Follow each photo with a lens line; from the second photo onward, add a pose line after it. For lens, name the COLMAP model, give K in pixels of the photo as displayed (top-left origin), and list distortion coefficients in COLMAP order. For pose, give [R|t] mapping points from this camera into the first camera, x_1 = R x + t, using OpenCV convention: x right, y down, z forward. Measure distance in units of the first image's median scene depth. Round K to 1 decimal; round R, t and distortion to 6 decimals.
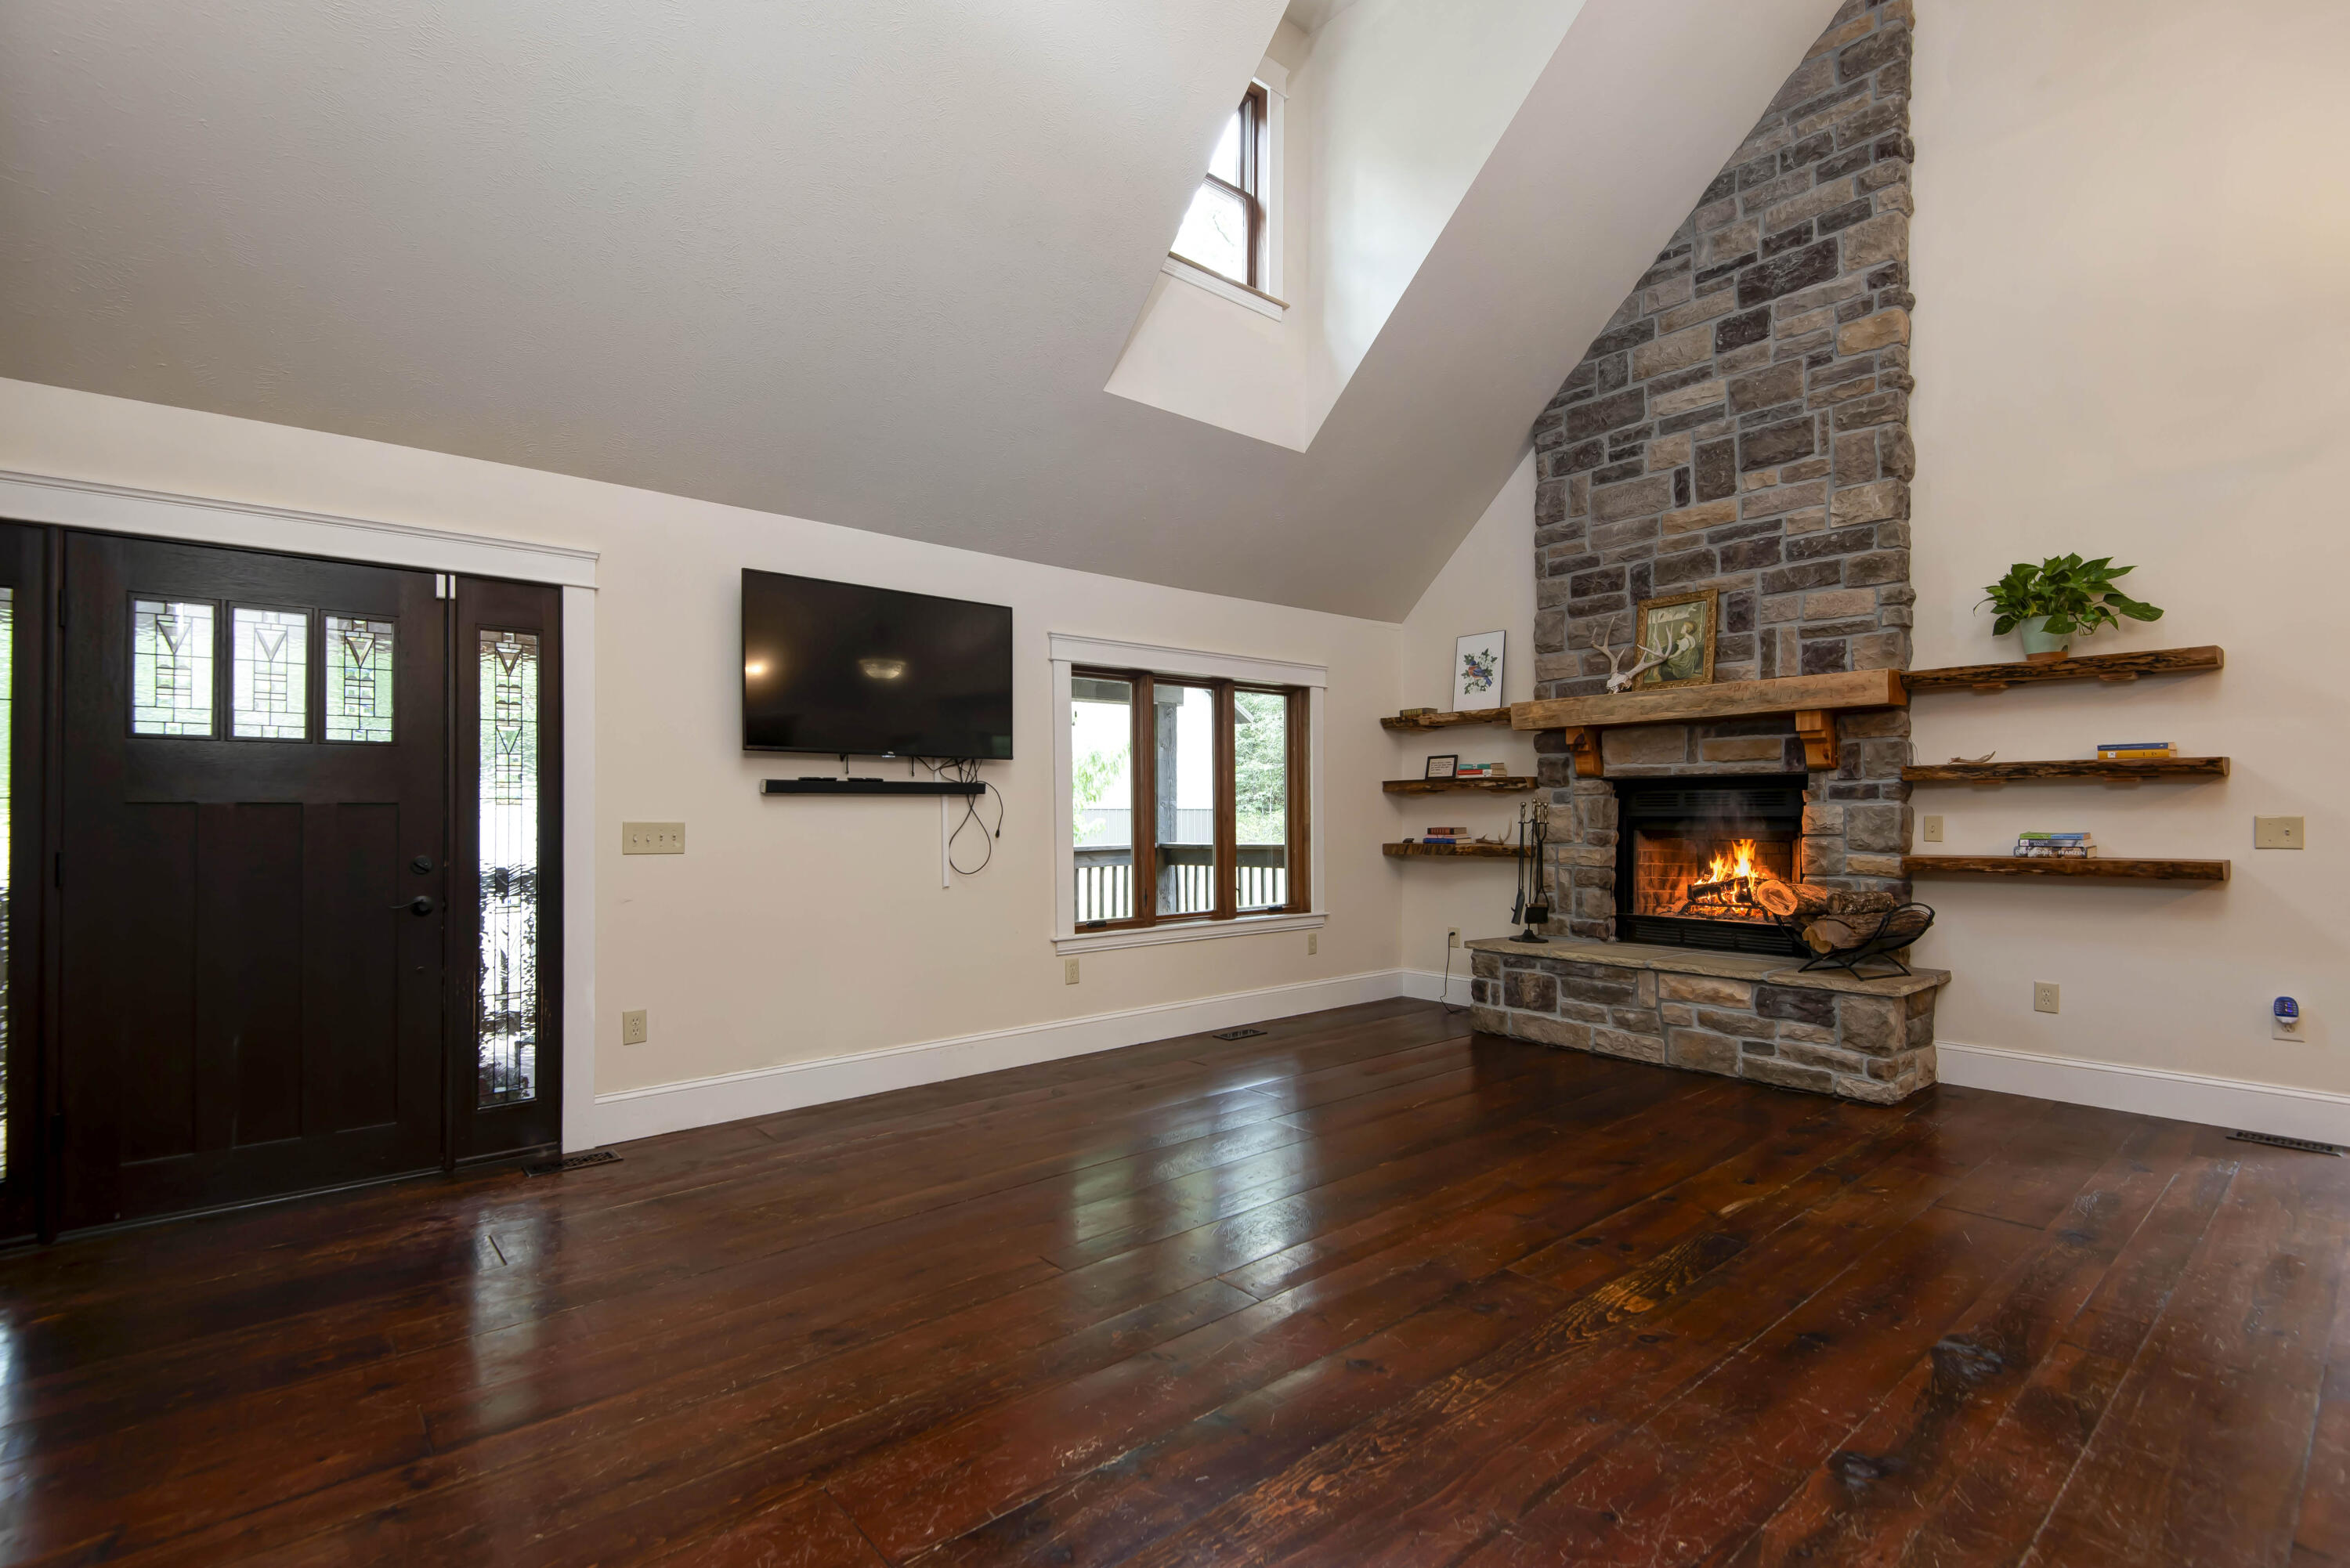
lens RADIAL K [[1051.6, 0, 1200.4], [0, 1051.6, 798.6], [0, 0, 1]] dist [0.004266, -0.000936]
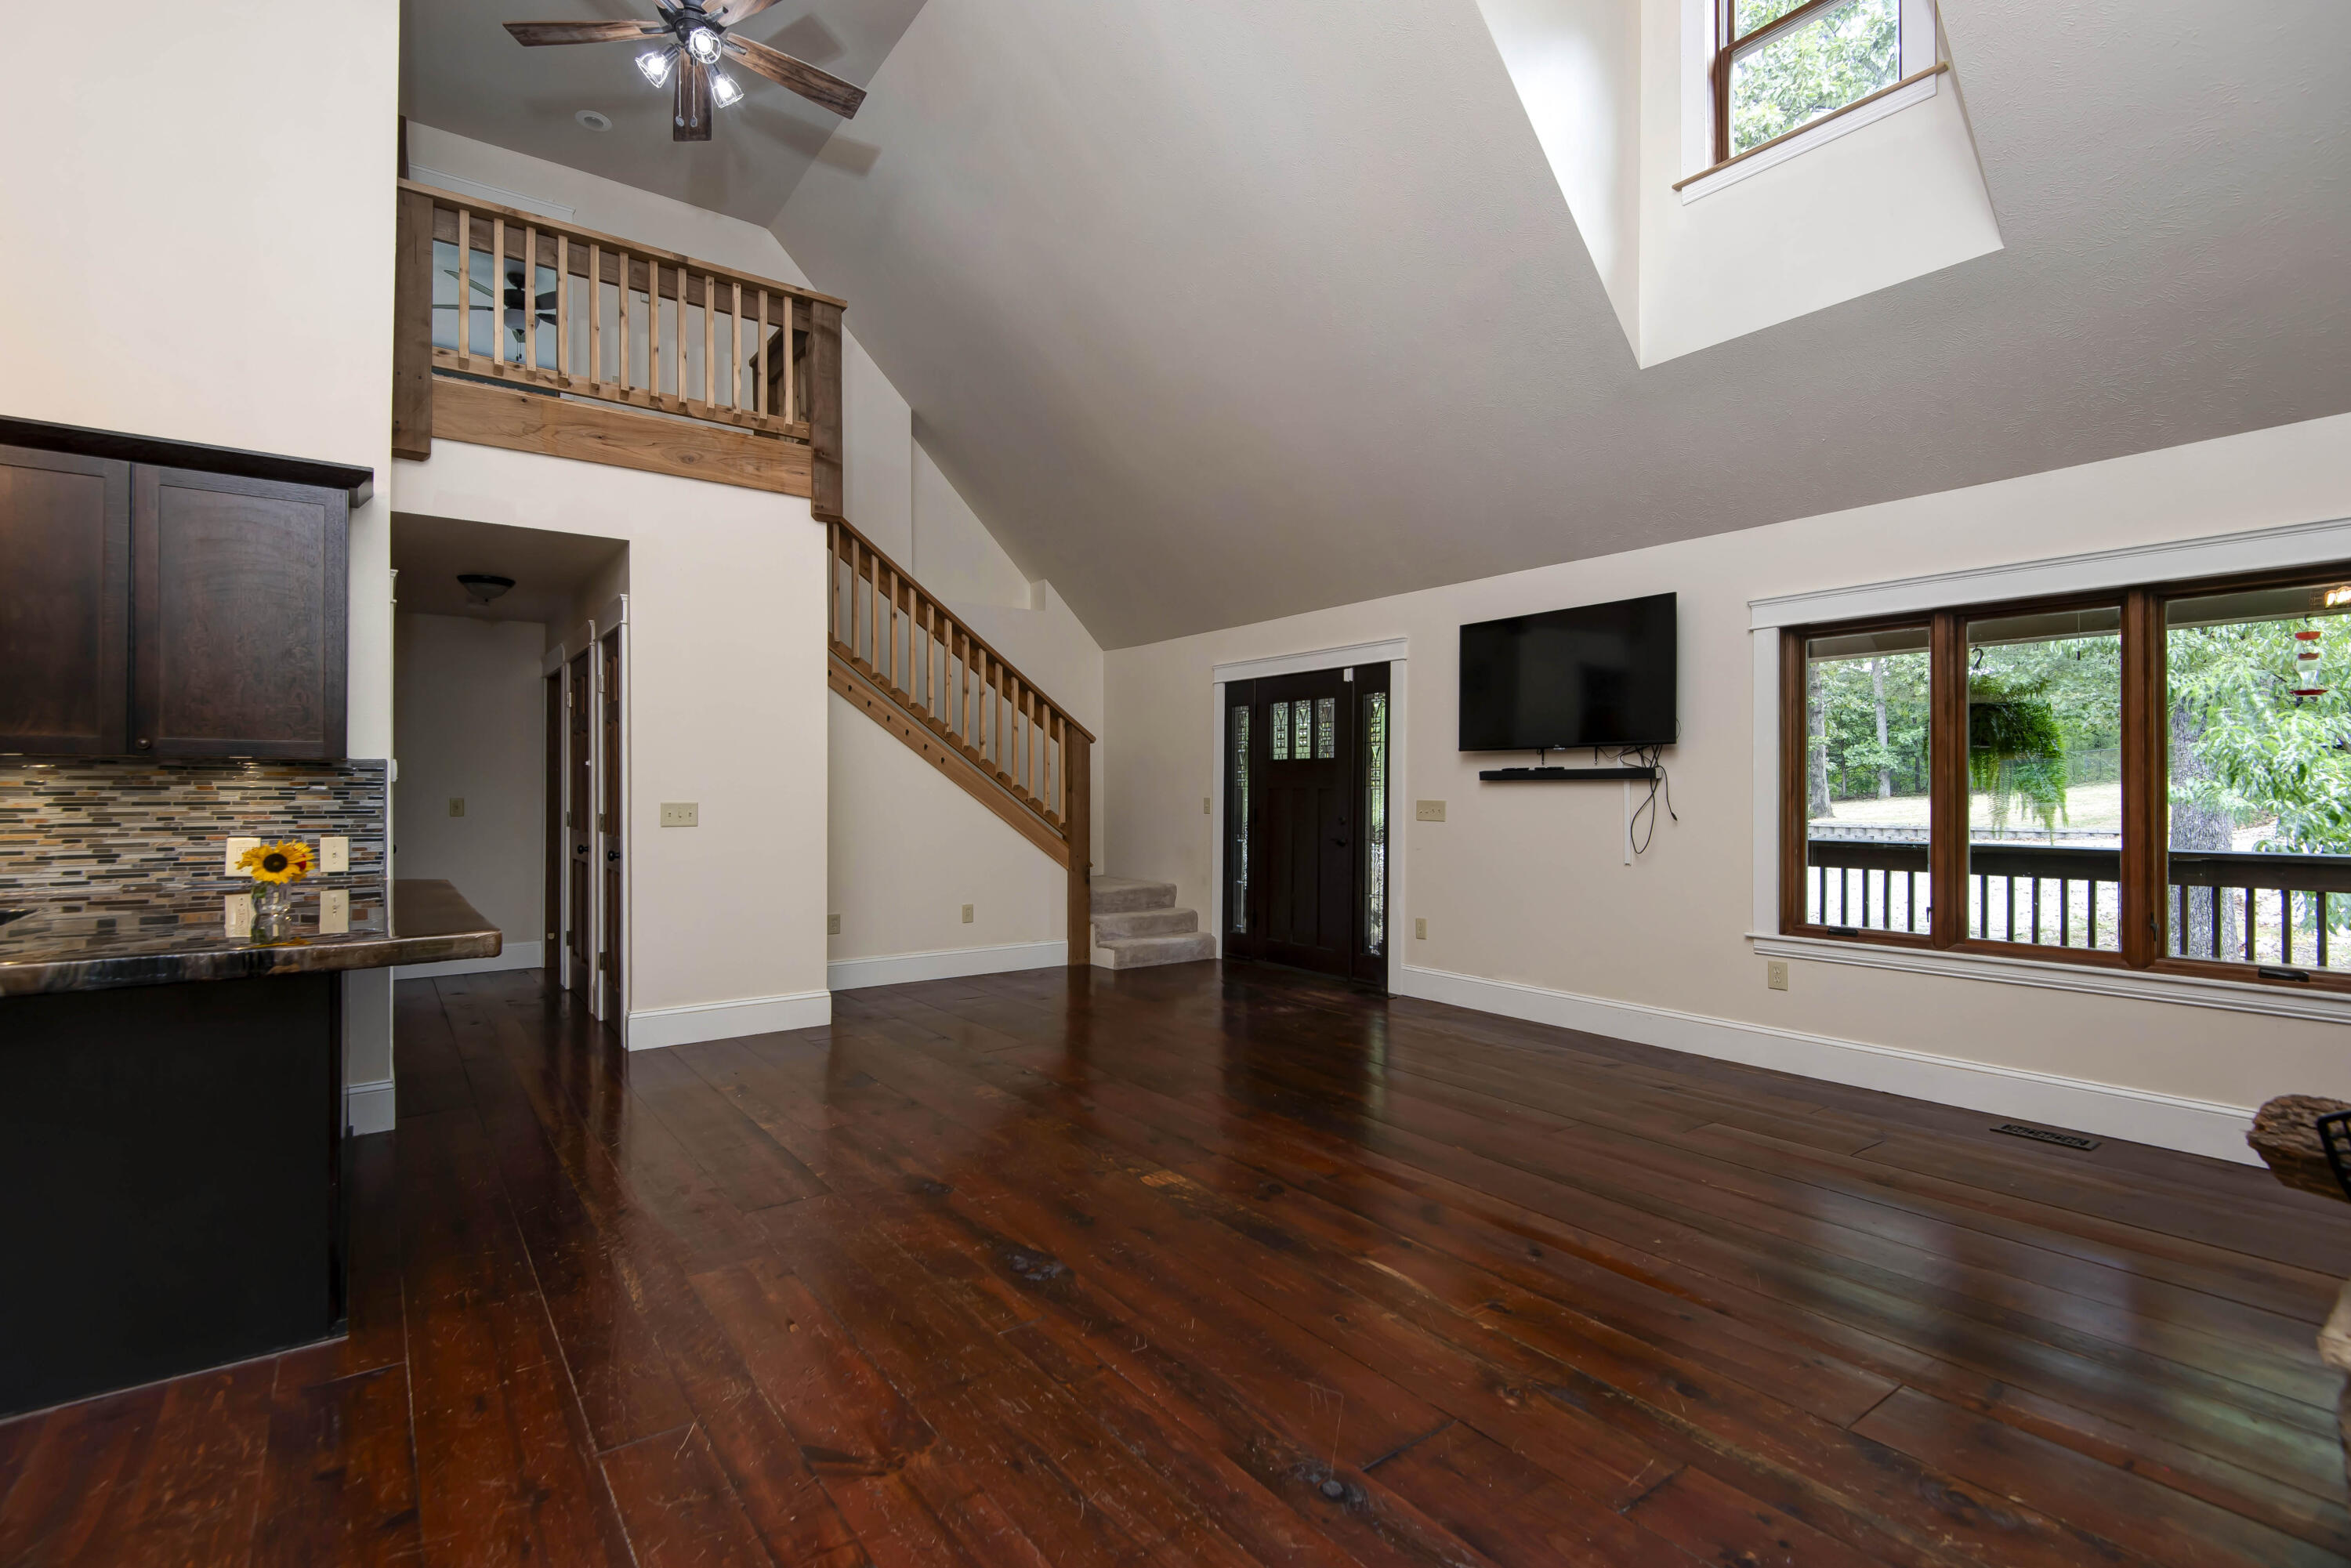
lens RADIAL K [[1092.4, 0, 1159.2], [0, 1092.4, 786.1], [0, 0, 1]] dist [0.011887, -0.007858]
pose [[-0.078229, -0.005358, -0.996921, 0.958423], [0.006830, 0.999959, -0.005910, 0.006193], [0.996912, -0.007272, -0.078189, 0.616362]]
